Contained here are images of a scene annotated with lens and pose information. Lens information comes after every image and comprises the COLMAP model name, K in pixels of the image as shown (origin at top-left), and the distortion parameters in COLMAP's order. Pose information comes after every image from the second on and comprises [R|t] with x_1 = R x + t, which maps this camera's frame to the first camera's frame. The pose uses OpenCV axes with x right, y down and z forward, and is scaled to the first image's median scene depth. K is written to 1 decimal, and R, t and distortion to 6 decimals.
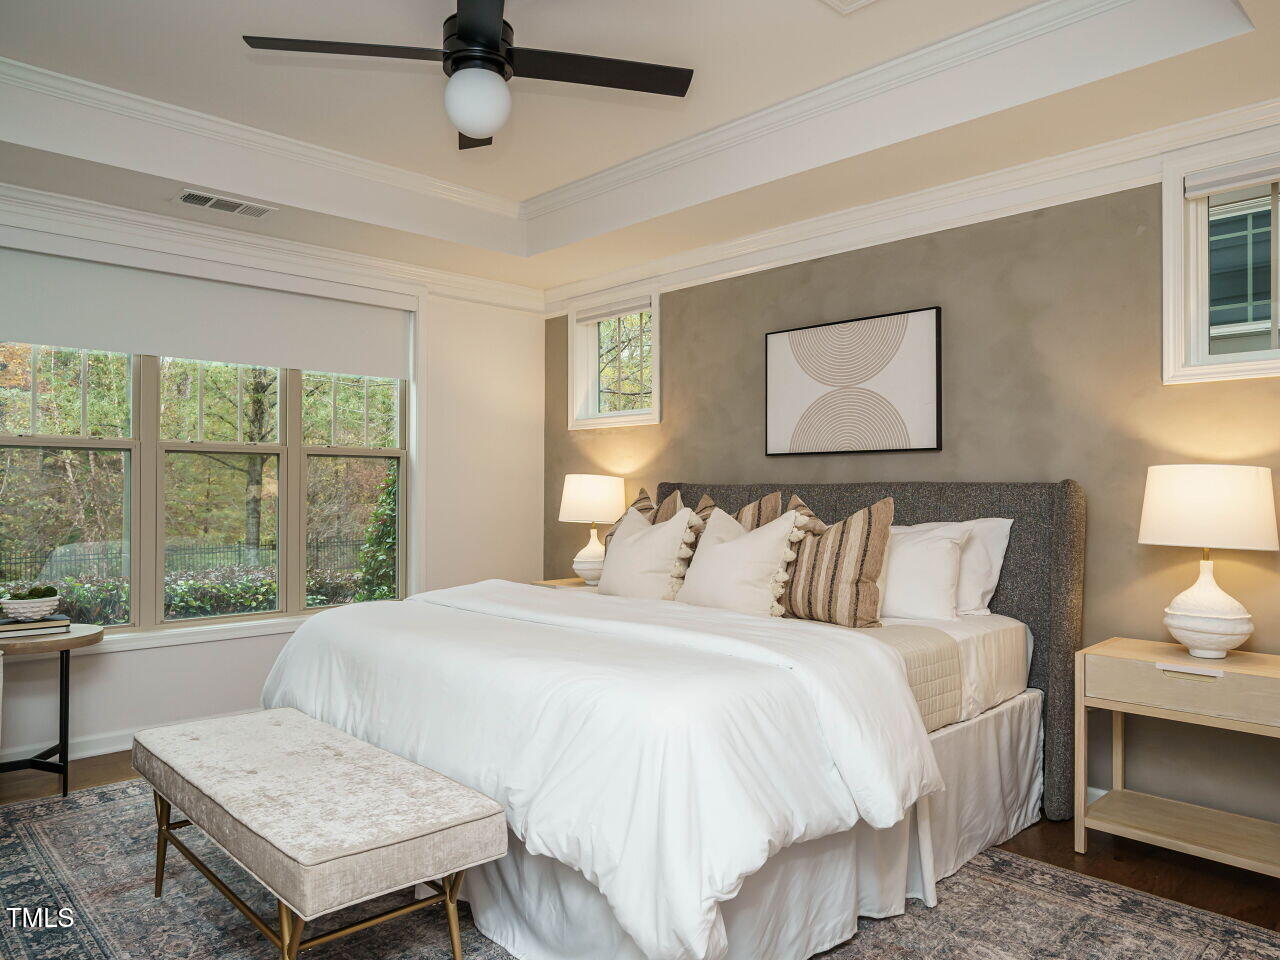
lens RADIAL K [[900.0, 0, 640.0], [0, 900.0, 480.0], [0, 0, 1]] dist [-0.002190, 0.001001]
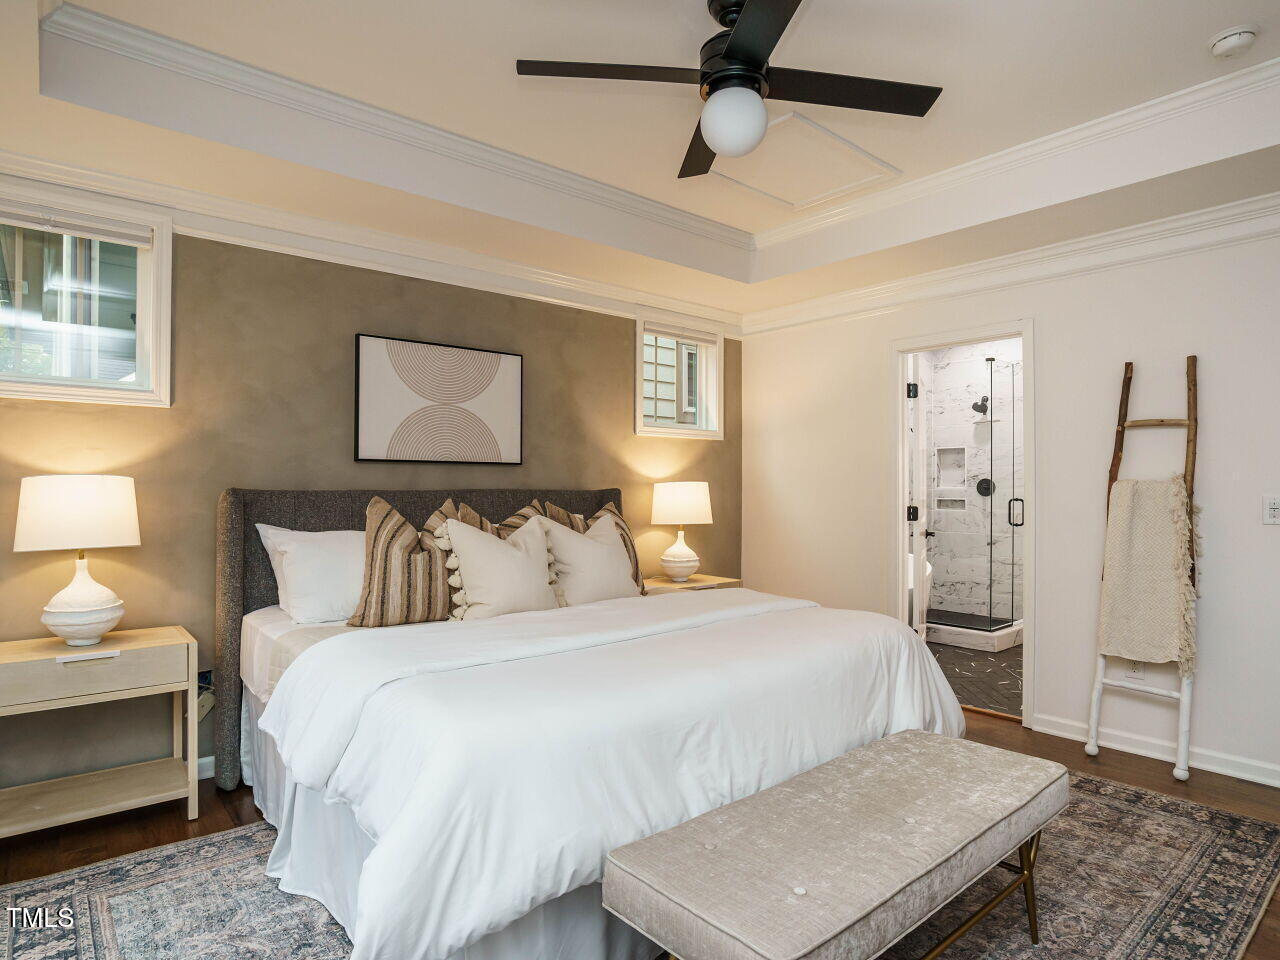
lens RADIAL K [[738.0, 0, 649.4], [0, 738.0, 485.4], [0, 0, 1]] dist [-0.047387, 0.001964]
pose [[0.051749, 0.009765, 0.998612, -0.634410], [-0.004532, 0.999944, -0.009543, 0.005230], [-0.998650, -0.004032, 0.051790, 0.668236]]
